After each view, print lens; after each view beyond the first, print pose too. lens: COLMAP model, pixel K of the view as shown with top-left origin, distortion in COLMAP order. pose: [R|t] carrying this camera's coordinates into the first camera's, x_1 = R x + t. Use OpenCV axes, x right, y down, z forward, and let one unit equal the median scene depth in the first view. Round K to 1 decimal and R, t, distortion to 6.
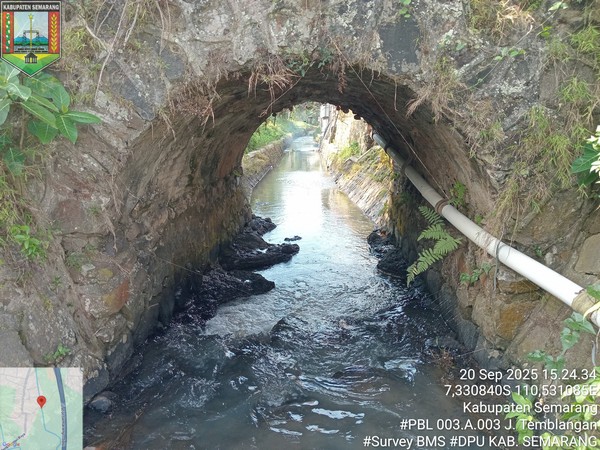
lens RADIAL K [[450.9, 0, 298.8], [0, 450.9, 224.7], [0, 0, 1]] dist [0.001800, -0.036127]
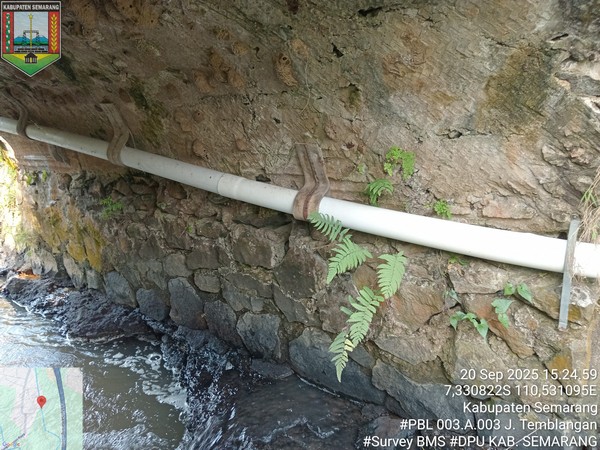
lens RADIAL K [[450.9, 0, 301.2], [0, 450.9, 227.3], [0, 0, 1]] dist [0.001800, -0.036127]
pose [[0.575268, -0.291453, 0.764278, -0.052245], [0.253576, 0.951878, 0.172128, -0.058797], [-0.777667, 0.094783, 0.621491, 0.381741]]
